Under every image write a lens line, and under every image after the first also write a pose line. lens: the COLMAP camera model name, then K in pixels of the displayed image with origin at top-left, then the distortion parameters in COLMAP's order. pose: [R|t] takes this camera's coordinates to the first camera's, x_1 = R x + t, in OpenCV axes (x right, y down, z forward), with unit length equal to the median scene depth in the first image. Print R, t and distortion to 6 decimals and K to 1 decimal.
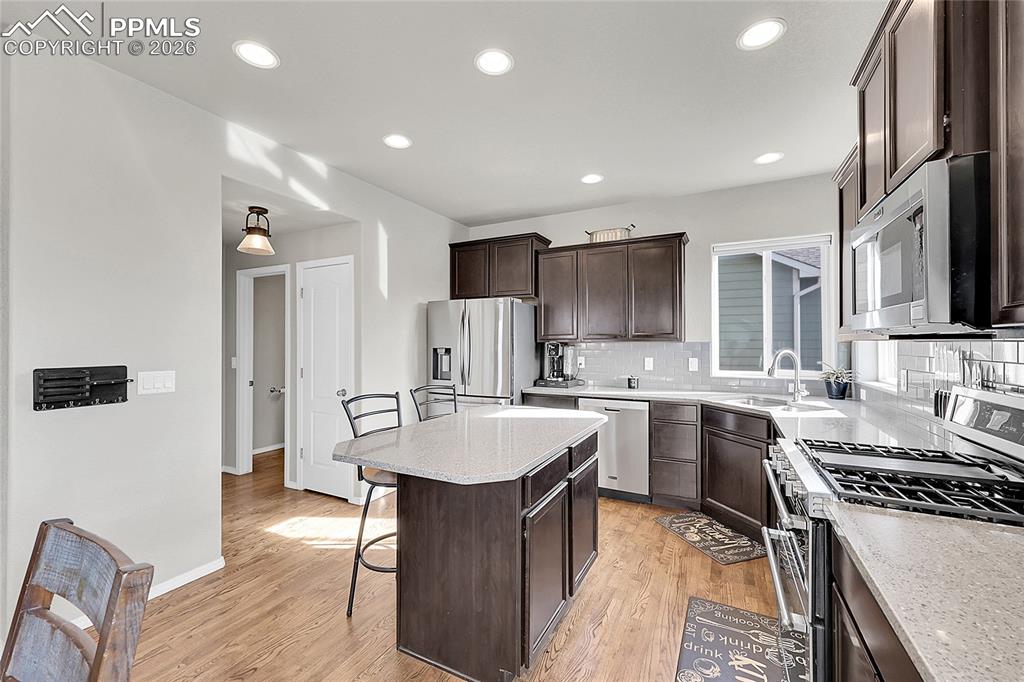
lens RADIAL K [[410.6, 0, 512.0], [0, 410.6, 341.0], [0, 0, 1]] dist [-0.002649, 0.000041]
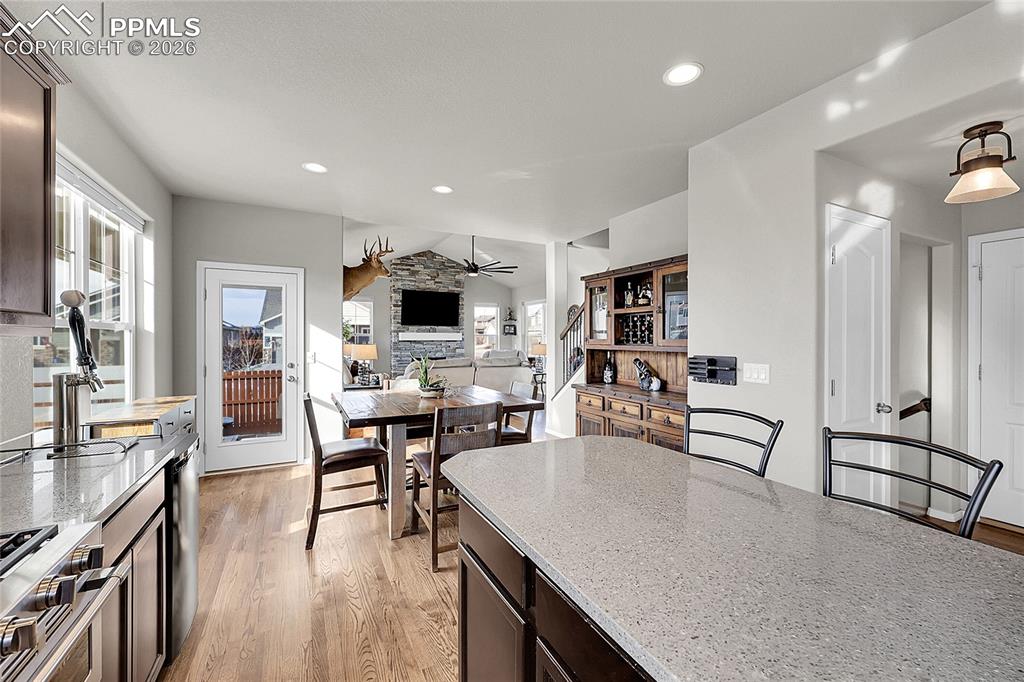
lens RADIAL K [[420.8, 0, 512.0], [0, 420.8, 341.0], [0, 0, 1]] dist [0.001256, 0.000158]
pose [[-0.588996, -0.000496, -0.808136, 0.318838], [0.003302, 0.999990, -0.003021, 0.007533], [0.808129, -0.004448, -0.588988, 0.748607]]
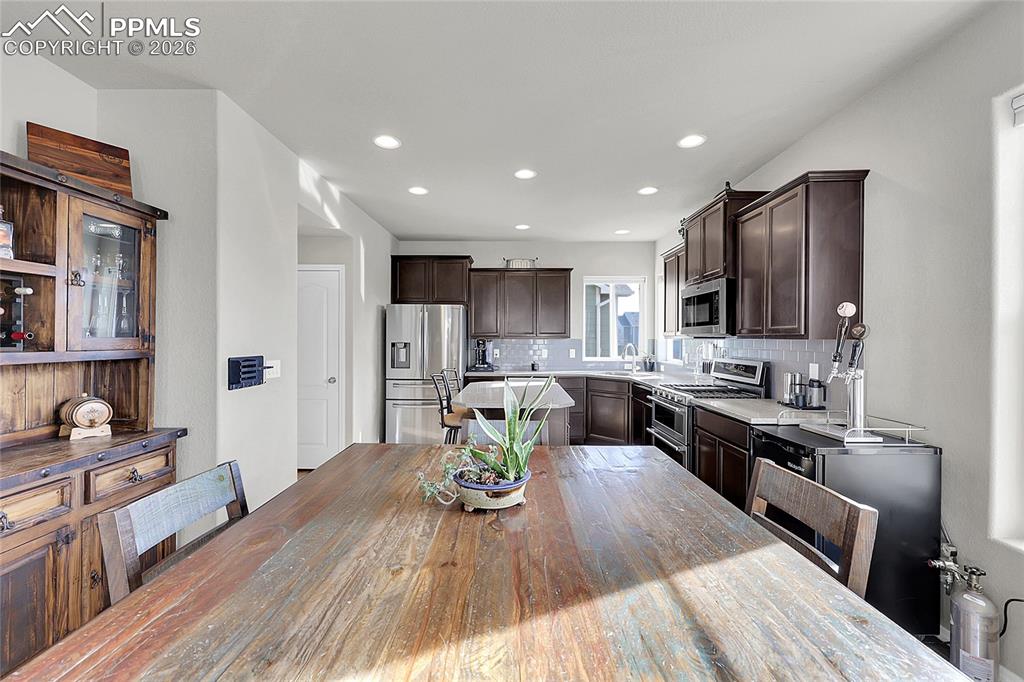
lens RADIAL K [[405.5, 0, 507.5], [0, 405.5, 343.1], [0, 0, 1]] dist [0.001468, 0.000051]
pose [[0.896877, 0.000437, 0.442280, -0.503614], [-0.007480, 0.999871, 0.014180, -0.001562], [-0.442217, -0.016026, 0.896765, -0.286229]]
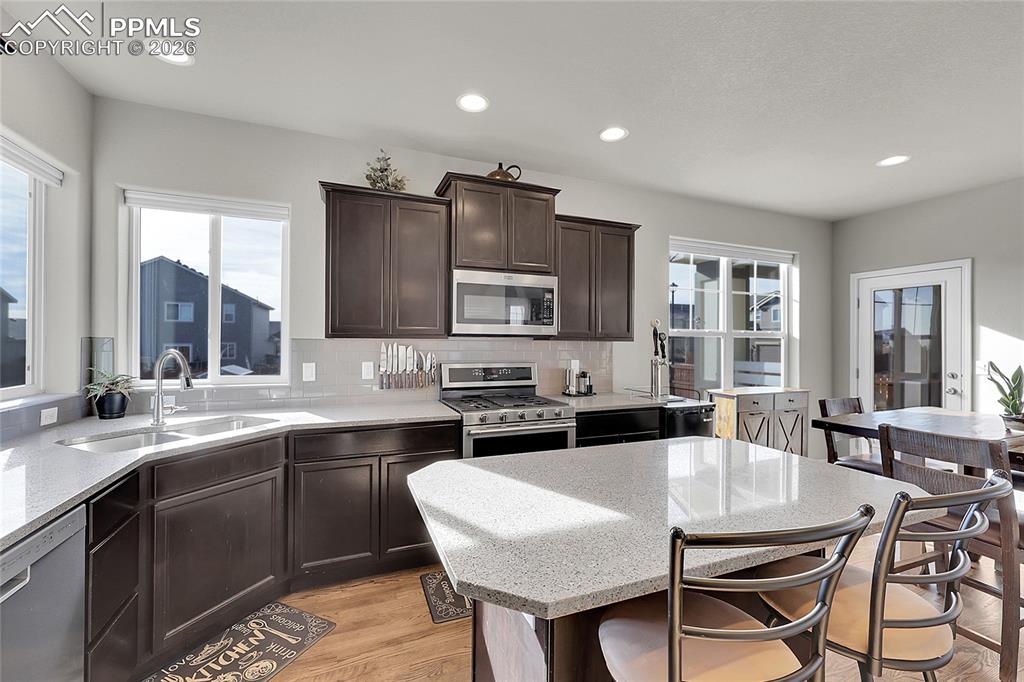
lens RADIAL K [[410.6, 0, 512.0], [0, 410.6, 341.0], [0, 0, 1]] dist [-0.002649, 0.000041]
pose [[-0.752574, -0.005803, 0.658482, -0.183379], [-0.011531, 0.999924, -0.004367, 0.003540], [-0.658406, -0.010879, -0.752584, 1.019438]]
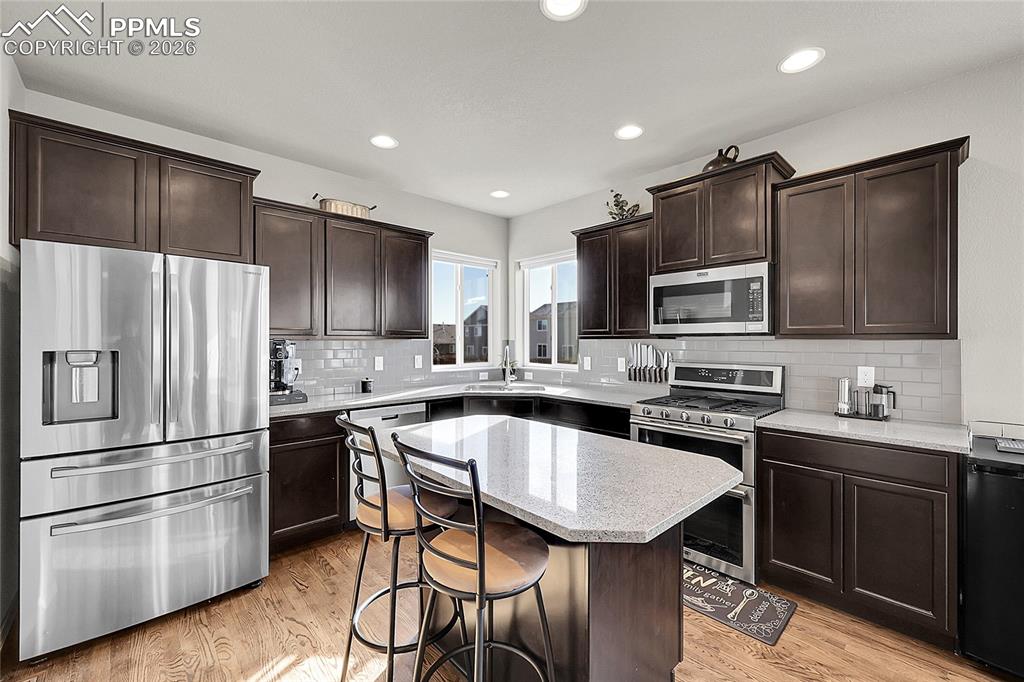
lens RADIAL K [[420.8, 0, 512.0], [0, 420.8, 341.0], [0, 0, 1]] dist [0.001256, 0.000158]
pose [[0.344513, 0.000075, 0.938781, -0.519373], [-0.006456, 0.999977, 0.002289, 0.002458], [-0.938759, -0.006850, 0.344506, 0.472437]]
